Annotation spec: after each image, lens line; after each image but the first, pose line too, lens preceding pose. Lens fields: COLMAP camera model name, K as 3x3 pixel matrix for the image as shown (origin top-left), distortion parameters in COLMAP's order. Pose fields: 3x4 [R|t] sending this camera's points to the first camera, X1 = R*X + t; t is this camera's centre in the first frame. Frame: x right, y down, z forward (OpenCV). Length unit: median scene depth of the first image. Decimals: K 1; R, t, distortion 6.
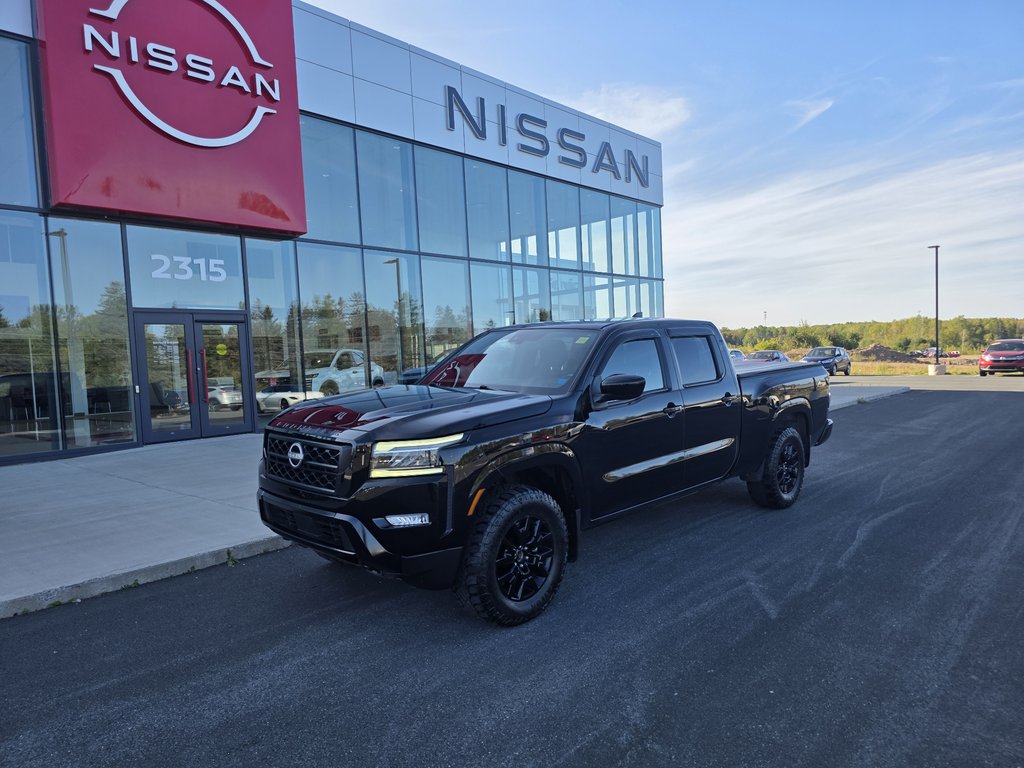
lens RADIAL K [[693.9, 0, 522.0], [0, 693.9, 387.8], [0, 0, 1]] dist [0.051861, -0.043573]
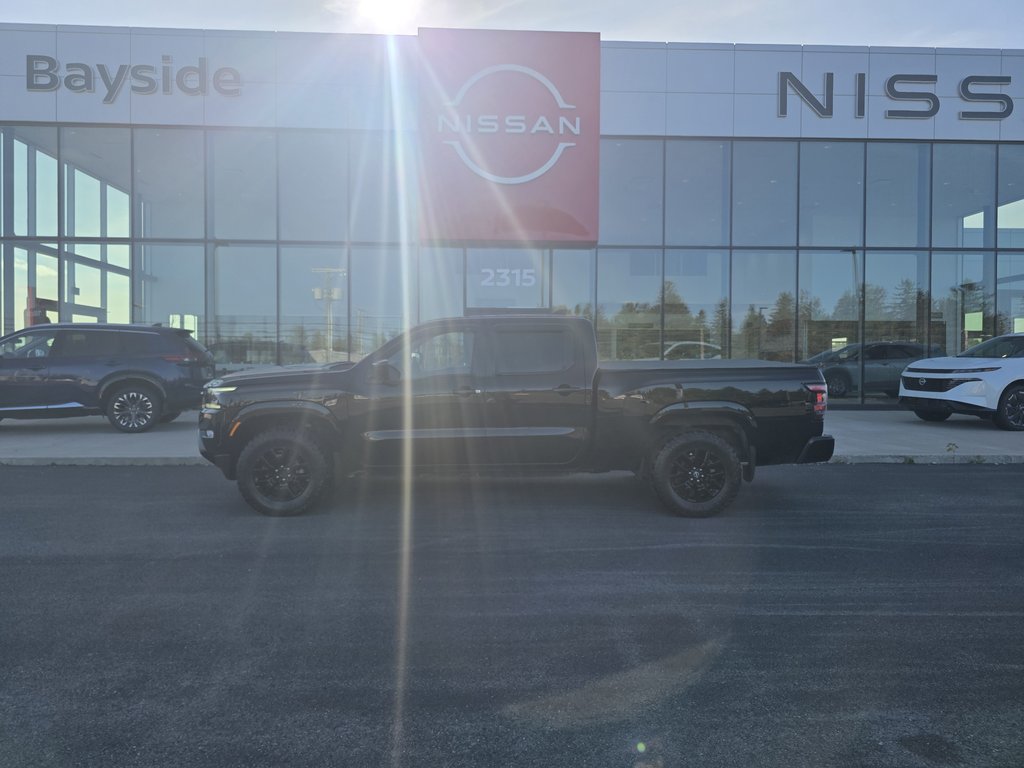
lens RADIAL K [[691.6, 0, 511.6], [0, 691.6, 381.4], [0, 0, 1]] dist [0.046200, -0.037854]
pose [[0.698340, 0.064691, -0.712837, 0.482353], [-0.063211, 0.997590, 0.028607, -0.012069], [0.712970, 0.025082, 0.700746, 0.093813]]
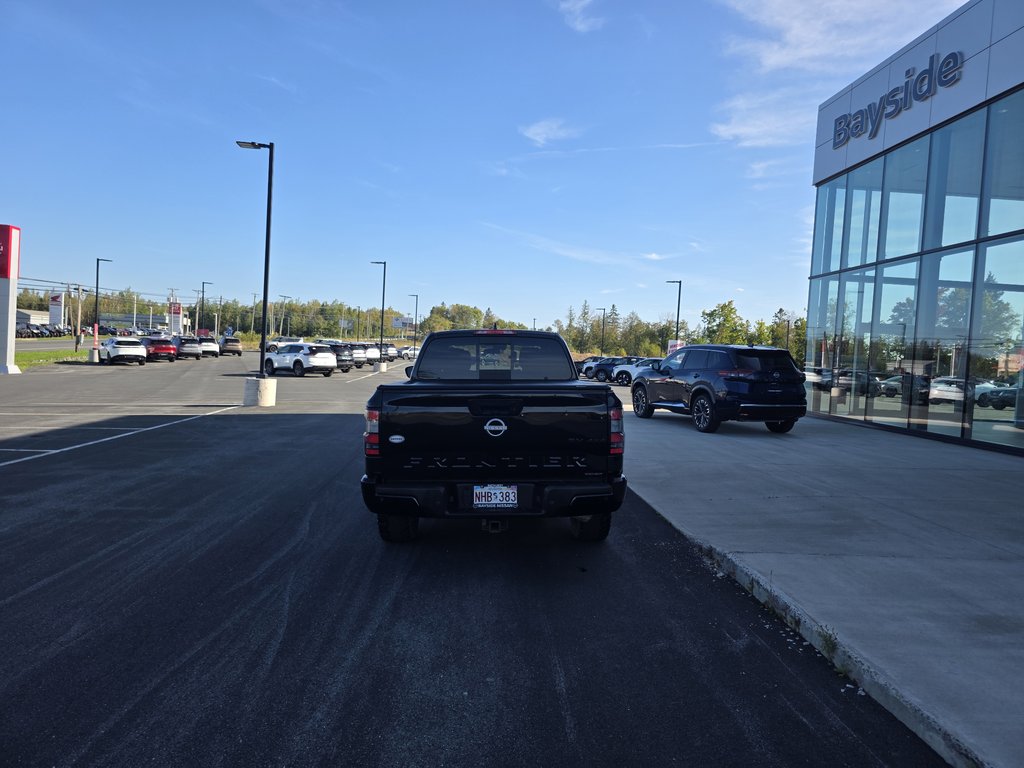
lens RADIAL K [[691.6, 0, 511.6], [0, 691.6, 381.4], [0, 0, 1]] dist [0.046200, -0.037854]
pose [[-0.708879, 0.037354, -0.704340, 0.493590], [-0.044854, 0.994188, 0.097870, -0.066581], [0.703903, 0.100971, -0.703083, 0.960750]]
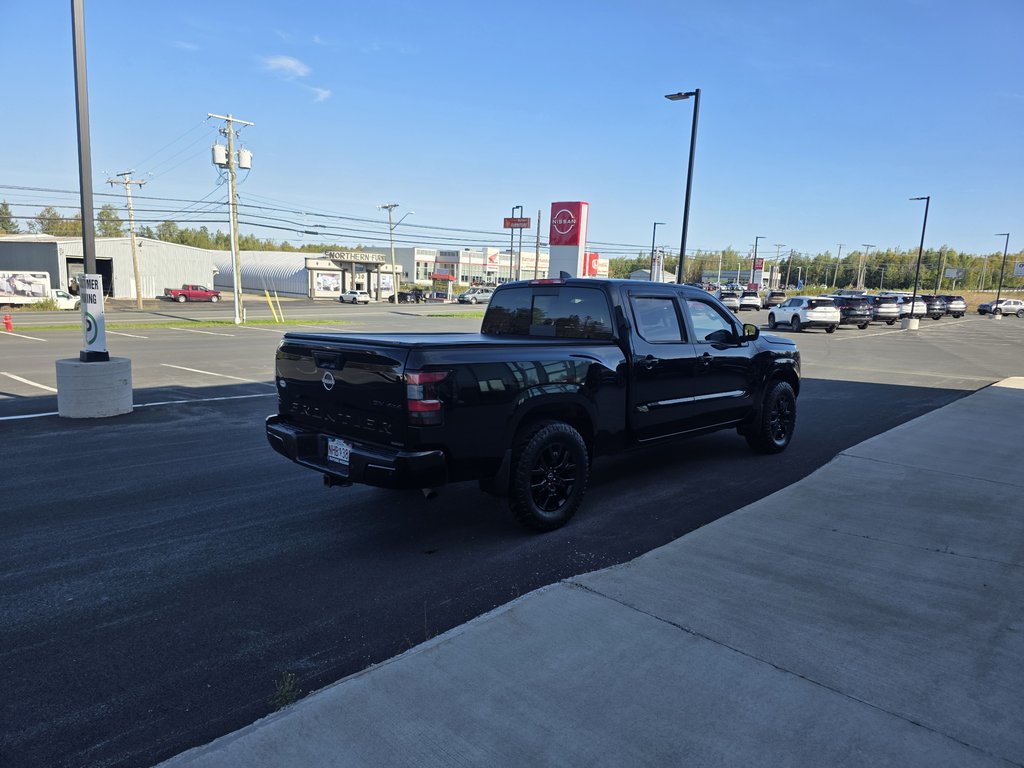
lens RADIAL K [[691.6, 0, 511.6], [0, 691.6, 381.4], [0, 0, 1]] dist [0.046200, -0.037854]
pose [[-0.999645, -0.003301, 0.026447, 0.115306], [0.001559, 0.983360, 0.181660, -0.070982], [-0.026607, 0.181637, -0.983006, 1.054996]]
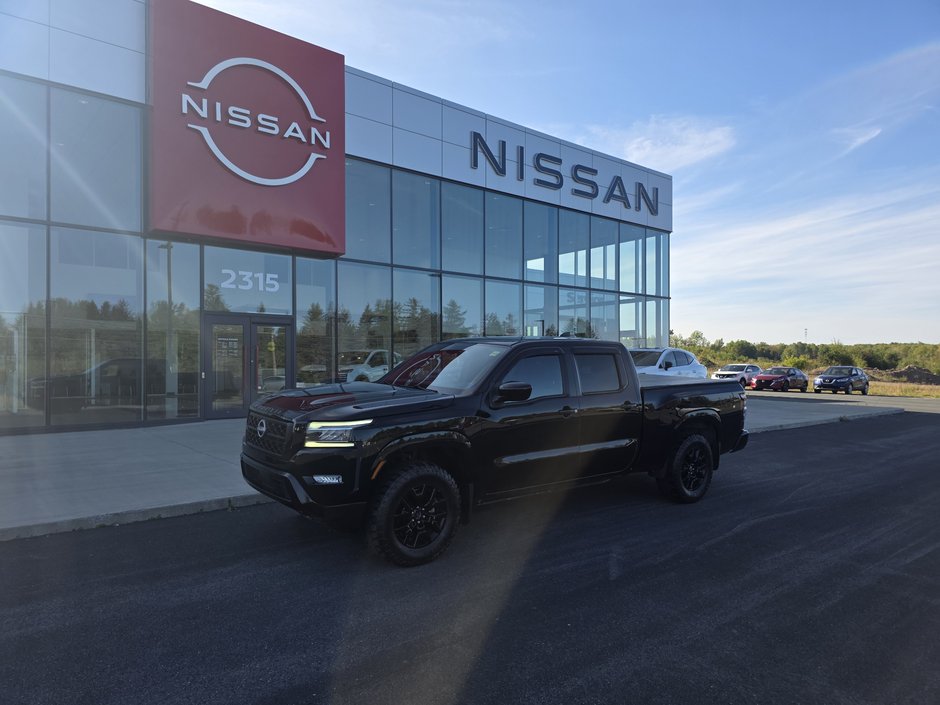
lens RADIAL K [[637.6, 0, 477.5], [0, 637.6, 355.9], [0, 0, 1]] dist [0.046646, -0.046138]
pose [[0.989751, 0.043645, -0.135972, 0.088769], [-0.050491, 0.997603, -0.047318, -0.002902], [0.133581, 0.053698, 0.989582, -0.070723]]
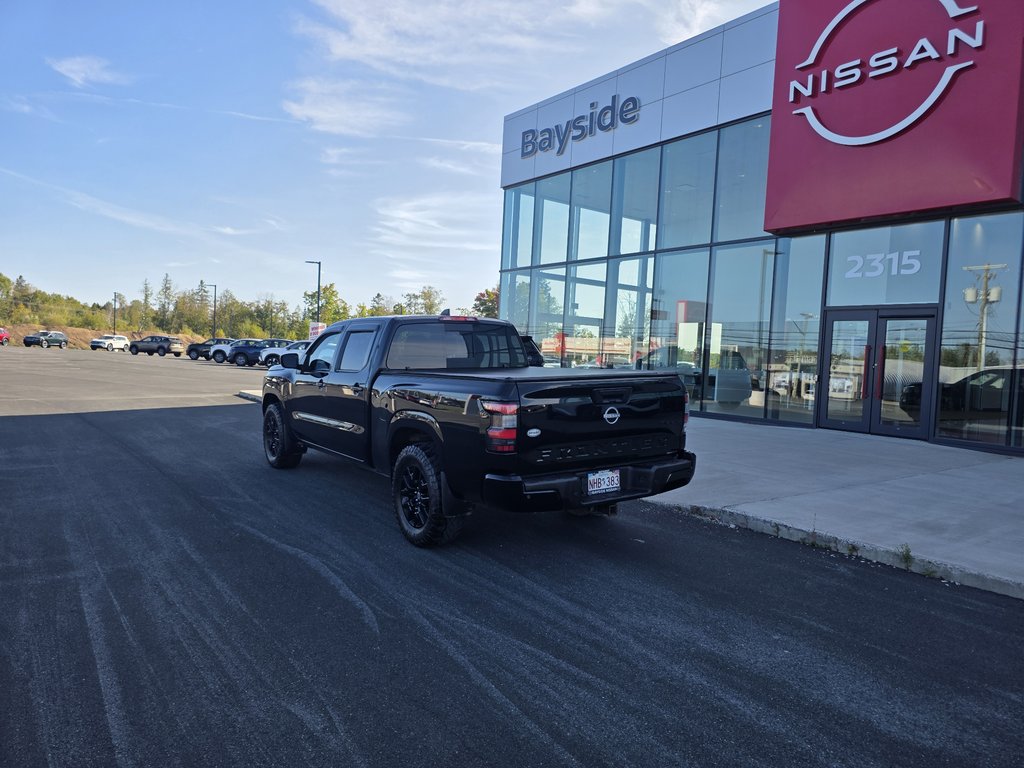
lens RADIAL K [[691.6, 0, 511.6], [0, 691.6, 381.4], [0, 0, 1]] dist [0.046200, -0.037854]
pose [[-0.202987, 0.071435, -0.976572, 0.632201], [-0.074990, 0.993272, 0.088244, -0.053098], [0.976306, 0.091145, -0.196264, 0.702550]]
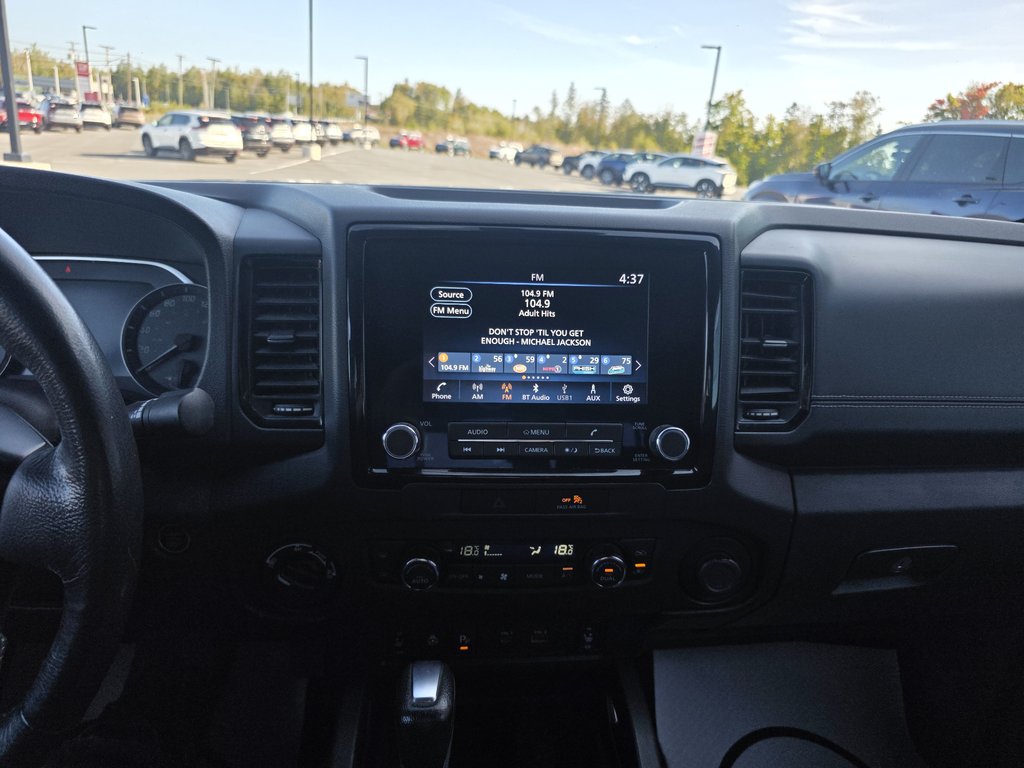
lens RADIAL K [[708.0, 0, 526.1], [0, 708.0, 383.0], [0, 0, 1]] dist [0.010458, -0.005540]
pose [[-0.667521, 0.218788, -0.711721, 0.032519], [-0.088103, 0.925933, 0.367269, -0.012255], [0.739360, 0.307864, -0.598804, 0.469672]]
